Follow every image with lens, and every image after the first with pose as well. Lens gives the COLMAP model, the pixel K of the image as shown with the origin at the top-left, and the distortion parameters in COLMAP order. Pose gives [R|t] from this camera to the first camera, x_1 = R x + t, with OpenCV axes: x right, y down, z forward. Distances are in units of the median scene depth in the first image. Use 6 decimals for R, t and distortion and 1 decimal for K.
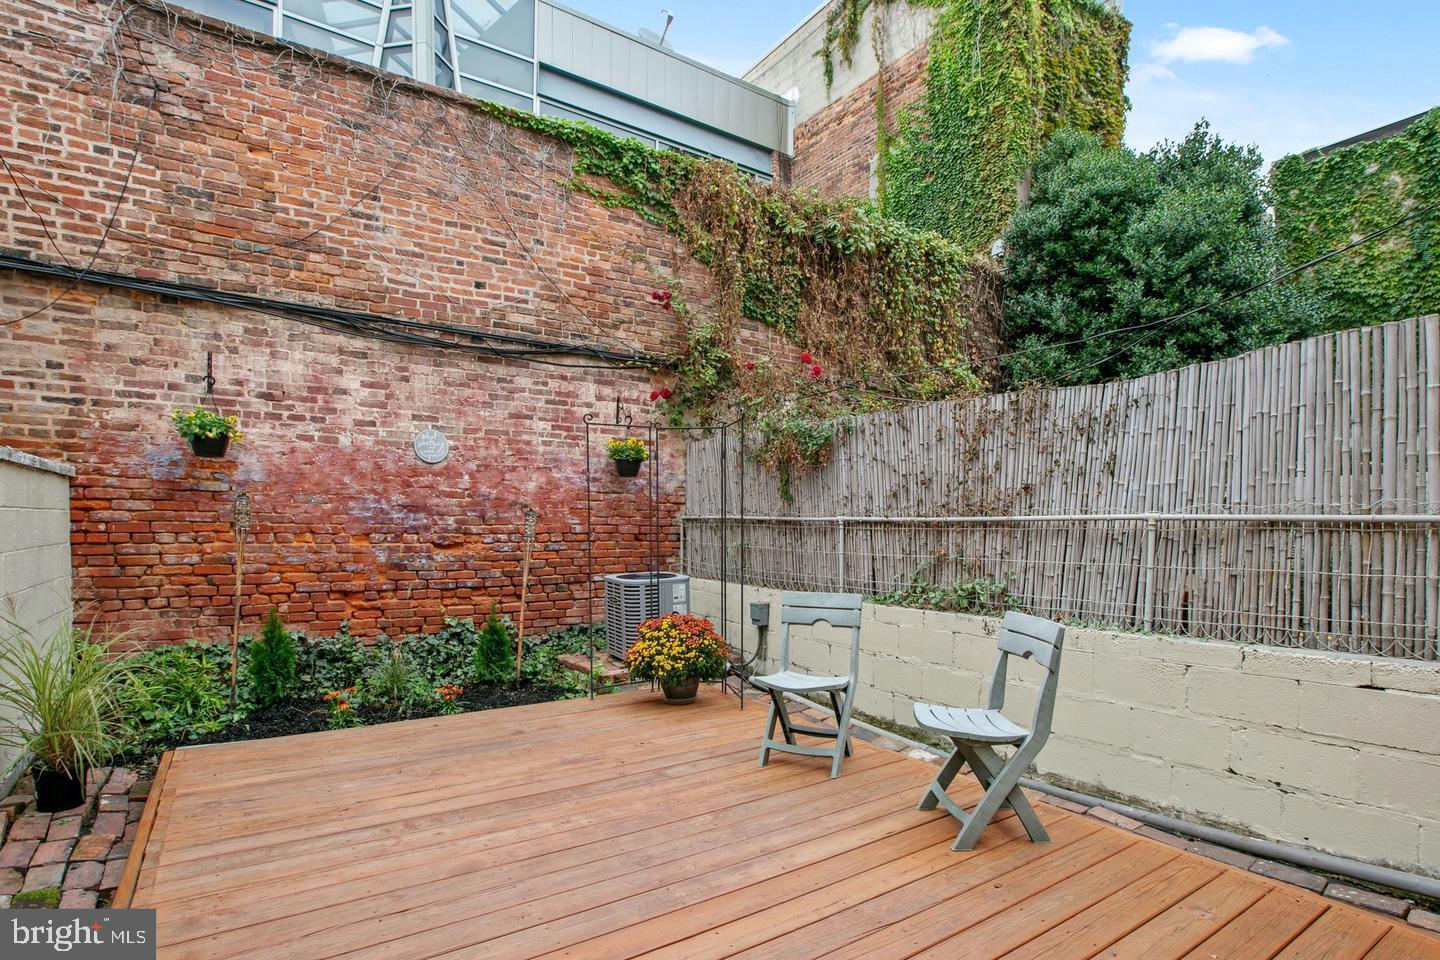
lens RADIAL K [[694.2, 0, 724.1], [0, 694.2, 537.2], [0, 0, 1]] dist [-0.017516, 0.001611]
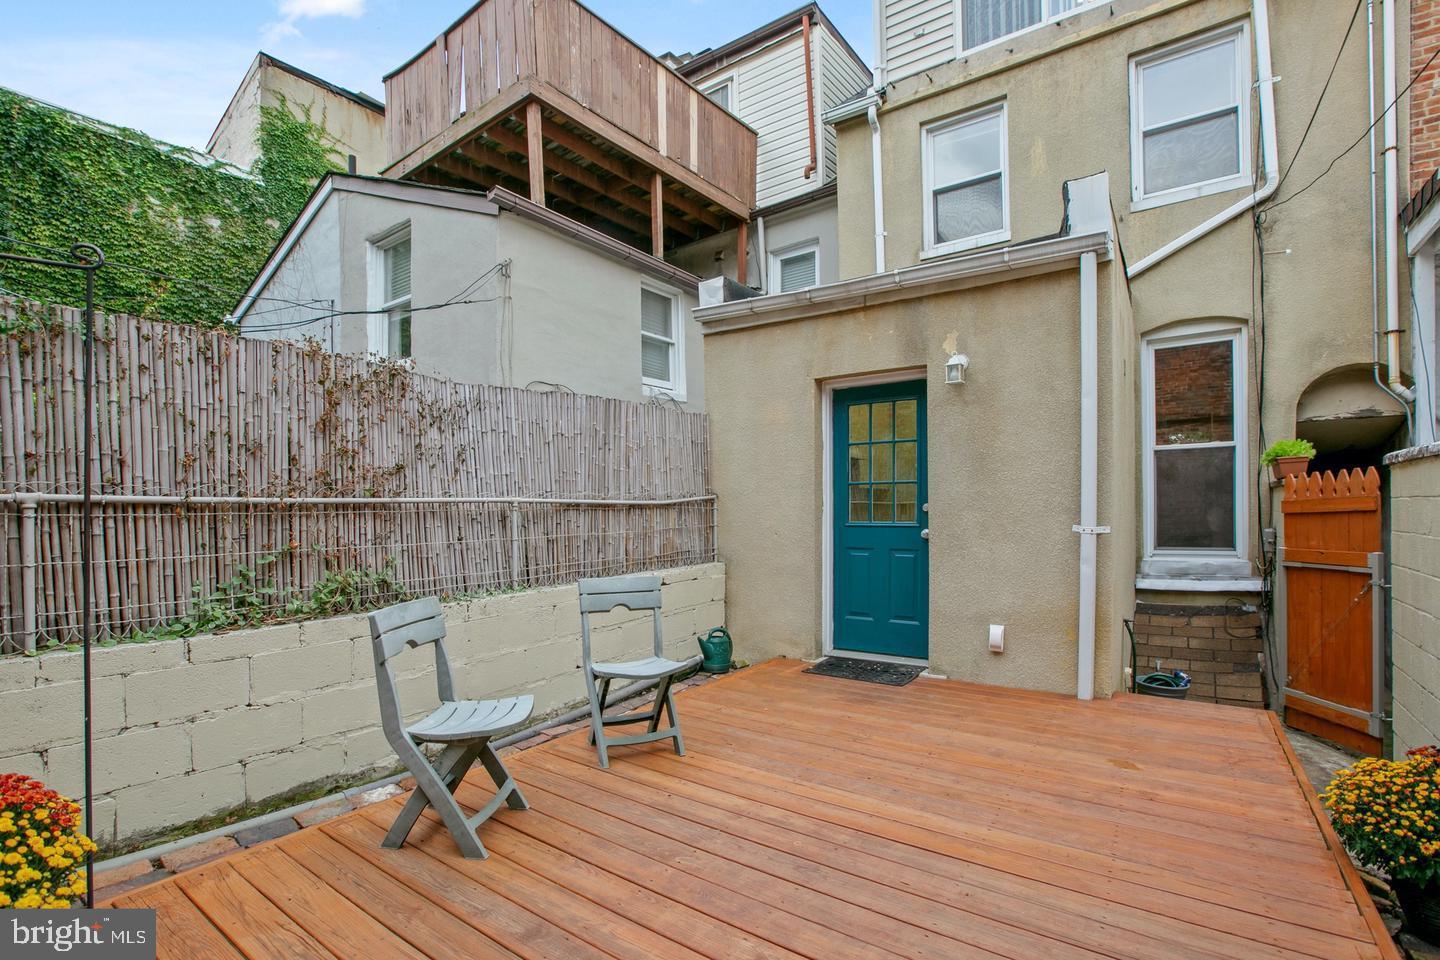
lens RADIAL K [[688.0, 0, 720.0], [0, 688.0, 480.0], [0, 0, 1]] dist [-0.027523, 0.000507]
pose [[-0.335756, 0.035090, 0.941295, -0.691262], [0.022068, 0.999325, -0.029381, -0.020211], [-0.941690, 0.010908, -0.336304, 1.019551]]
